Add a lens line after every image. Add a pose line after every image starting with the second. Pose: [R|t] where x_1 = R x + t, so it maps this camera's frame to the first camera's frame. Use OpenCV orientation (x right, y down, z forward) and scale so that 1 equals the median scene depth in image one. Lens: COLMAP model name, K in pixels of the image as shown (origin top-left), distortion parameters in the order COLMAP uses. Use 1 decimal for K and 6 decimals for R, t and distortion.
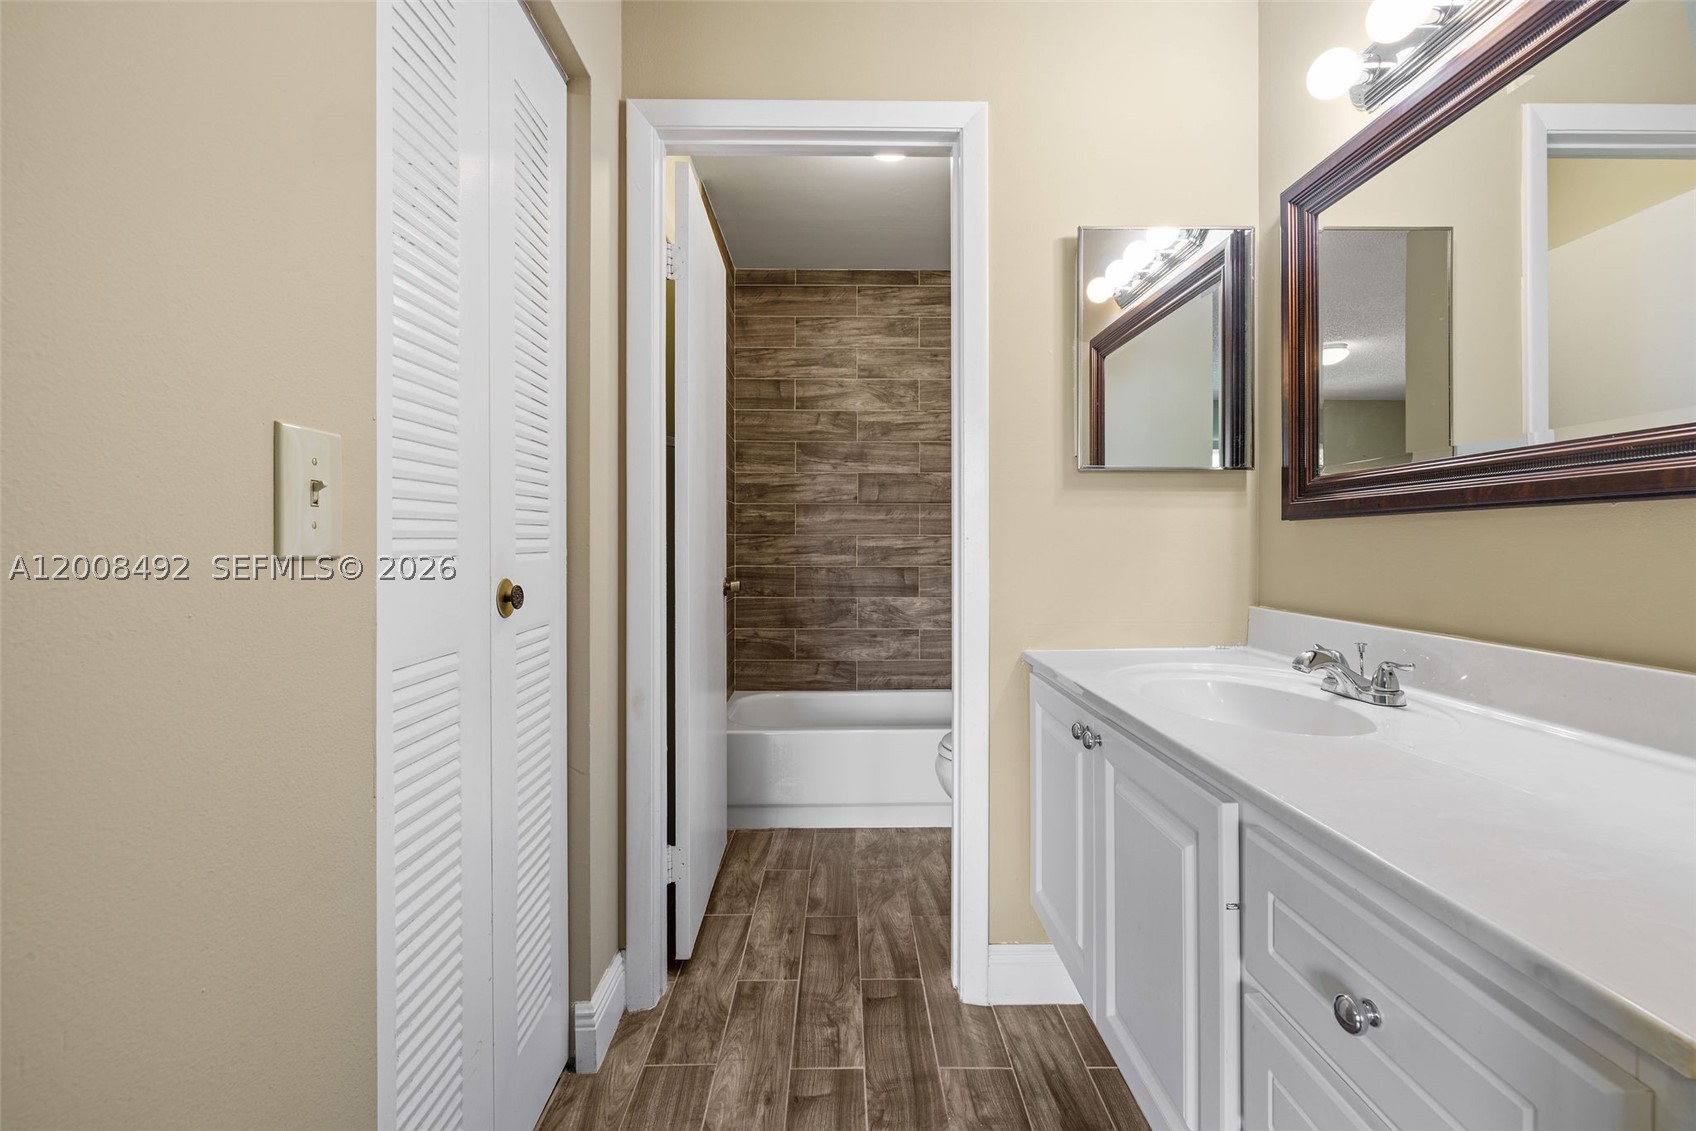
lens RADIAL K [[775.5, 0, 850.4], [0, 775.5, 541.7], [0, 0, 1]] dist [0.000551, 0.000504]
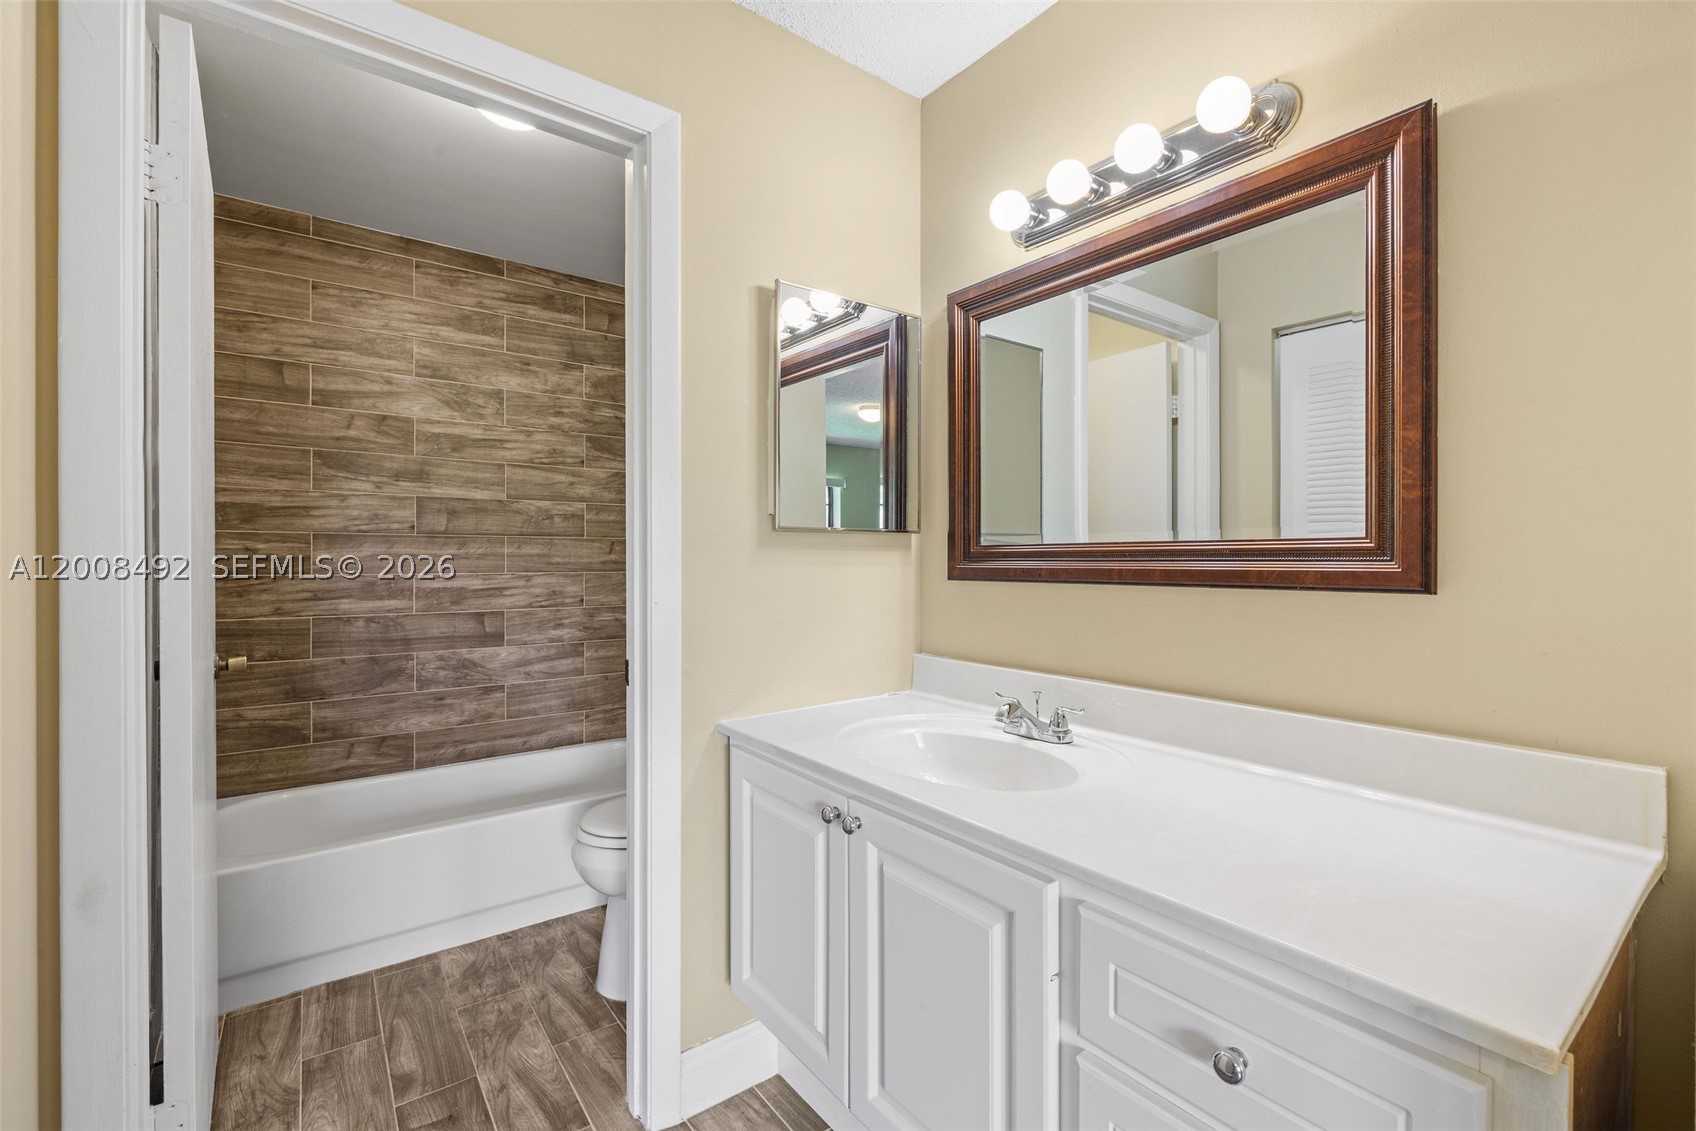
lens RADIAL K [[746.5, 0, 949.5], [0, 746.5, 560.6], [0, 0, 1]] dist [-0.000015, 0.000096]
pose [[0.765458, -0.003116, 0.643478, -0.085512], [0.000114, 0.999989, 0.004707, -0.034716], [-0.643485, -0.003530, 0.765450, 0.086415]]
